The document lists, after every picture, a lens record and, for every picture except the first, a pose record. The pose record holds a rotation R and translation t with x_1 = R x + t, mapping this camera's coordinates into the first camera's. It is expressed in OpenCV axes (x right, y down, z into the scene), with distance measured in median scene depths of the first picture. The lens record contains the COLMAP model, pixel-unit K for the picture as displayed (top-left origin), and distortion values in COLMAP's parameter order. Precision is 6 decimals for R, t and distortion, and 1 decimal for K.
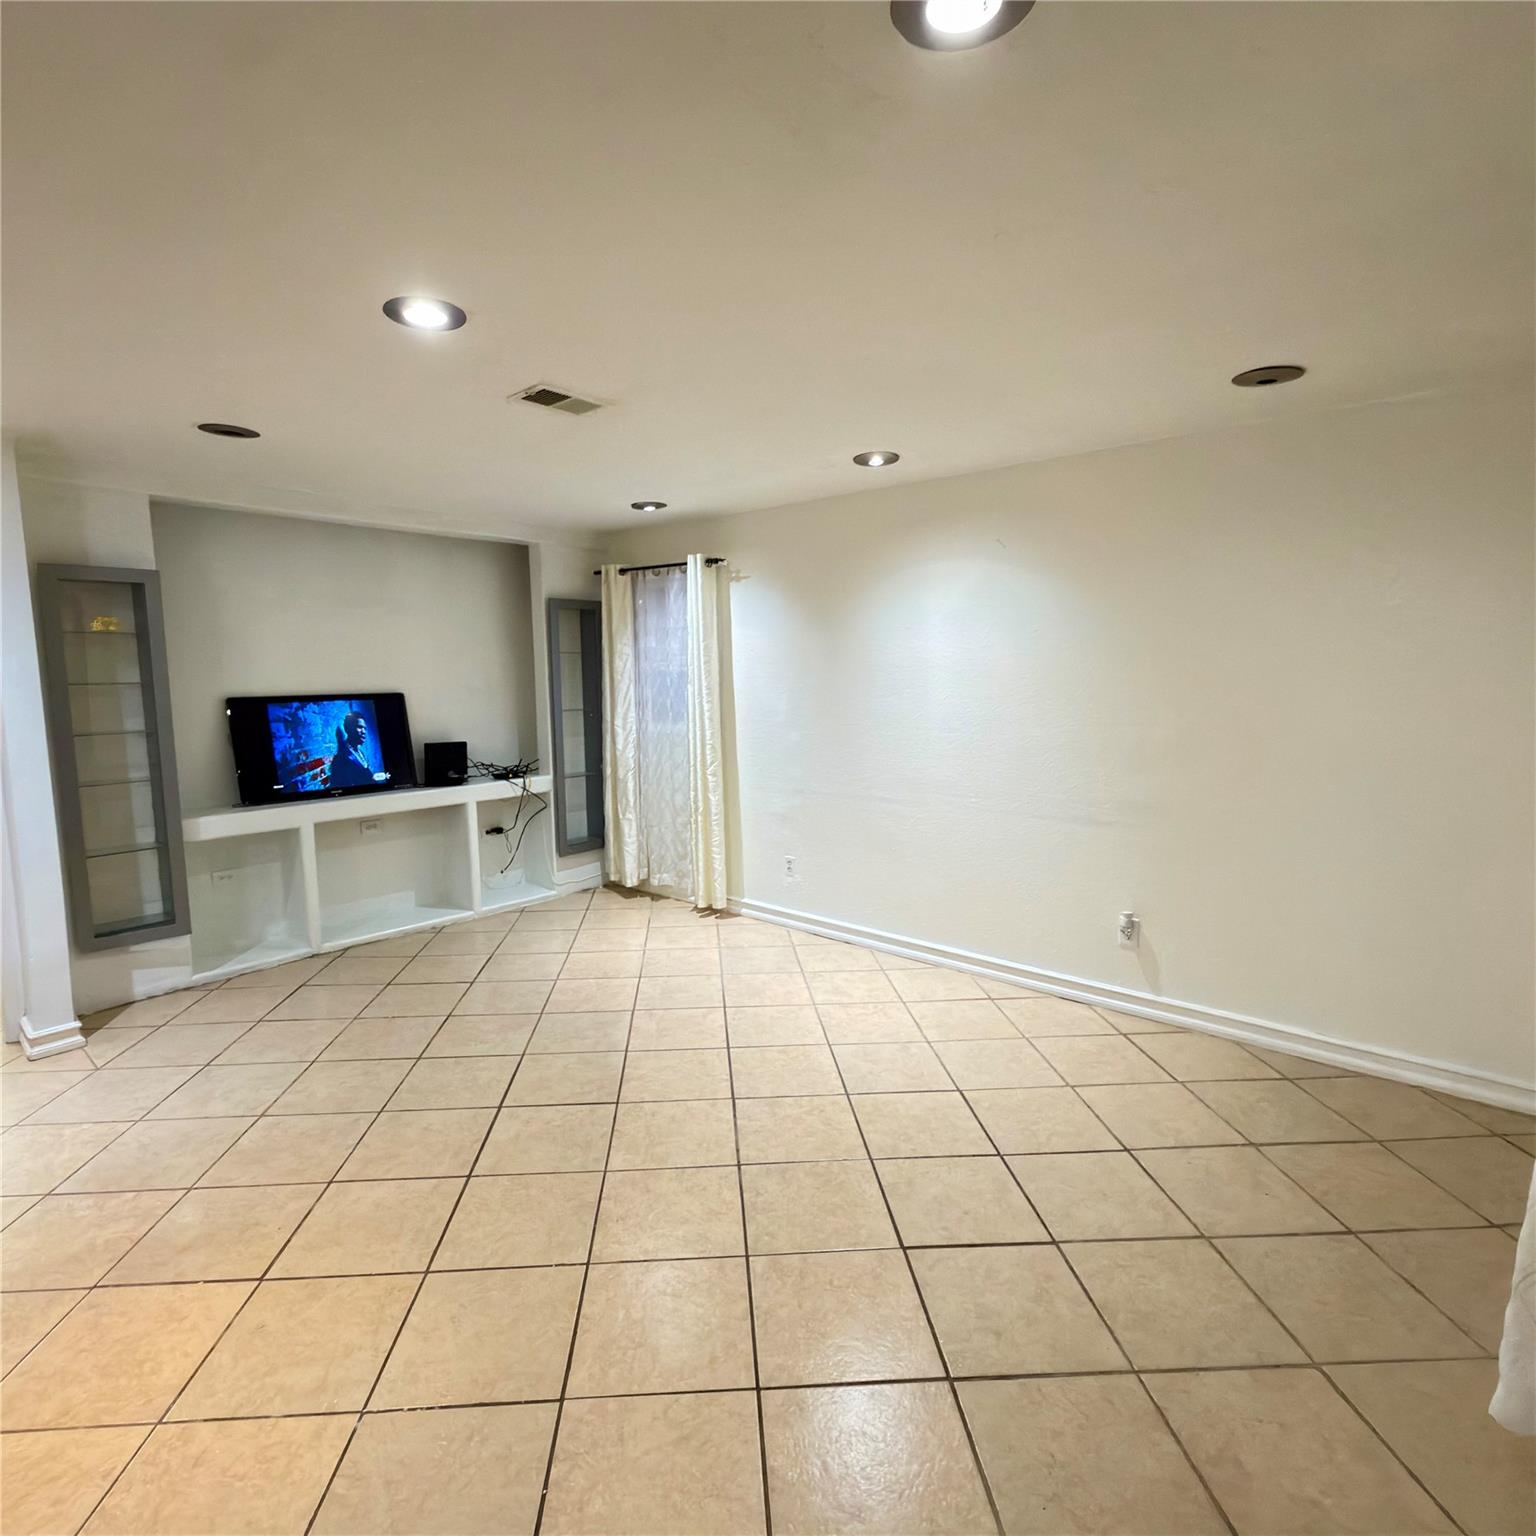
lens RADIAL K [[810.3, 0, 718.9], [0, 810.3, 765.1], [0, 0, 1]] dist [0.002972, -0.002244]
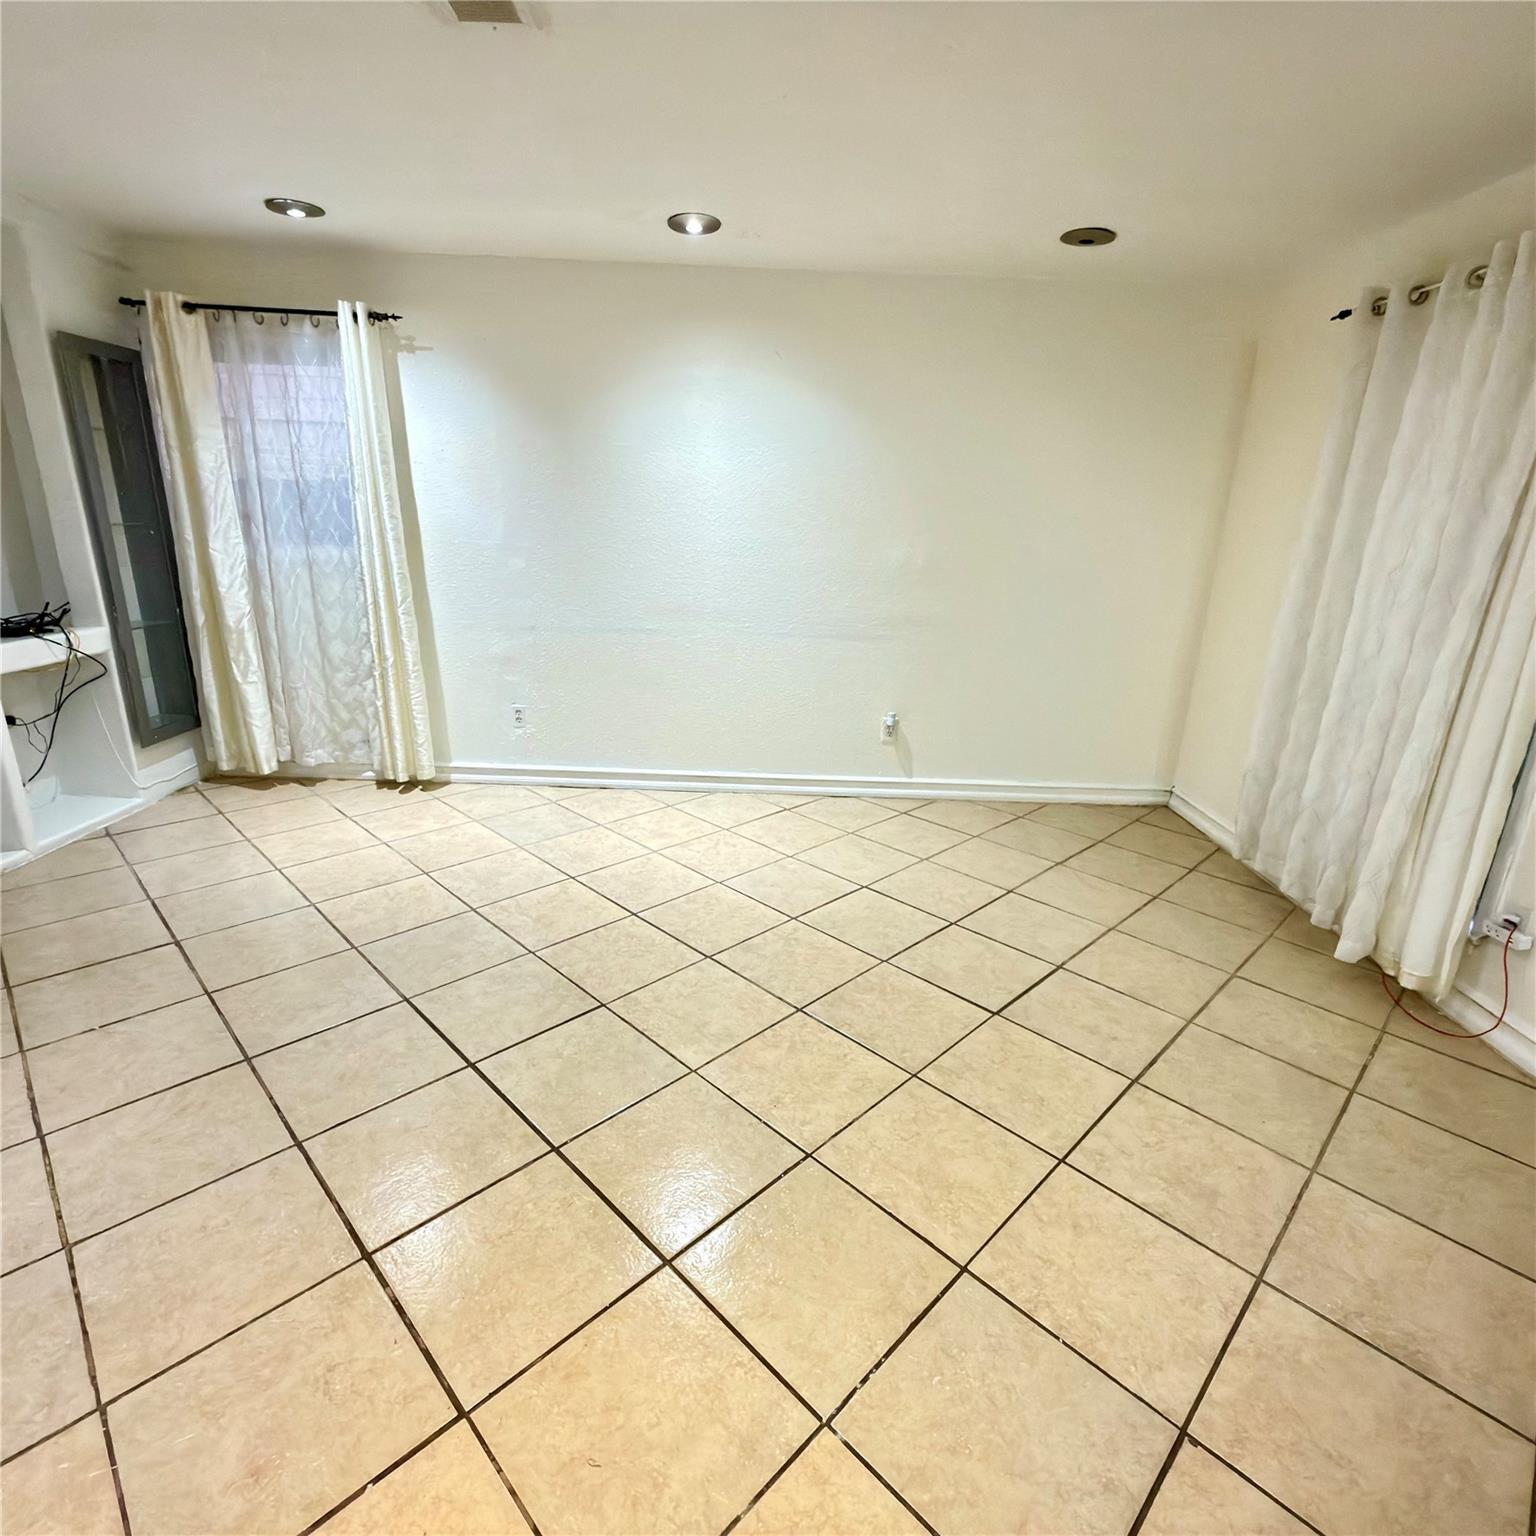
lens RADIAL K [[810.3, 0, 759.7], [0, 810.3, 764.9], [0, 0, 1]] dist [0.002972, -0.002244]
pose [[0.749943, -0.159845, 0.641899, -0.287441], [0.033375, 0.978273, 0.204616, 0.006131], [-0.660660, -0.132027, 0.738984, 0.178931]]
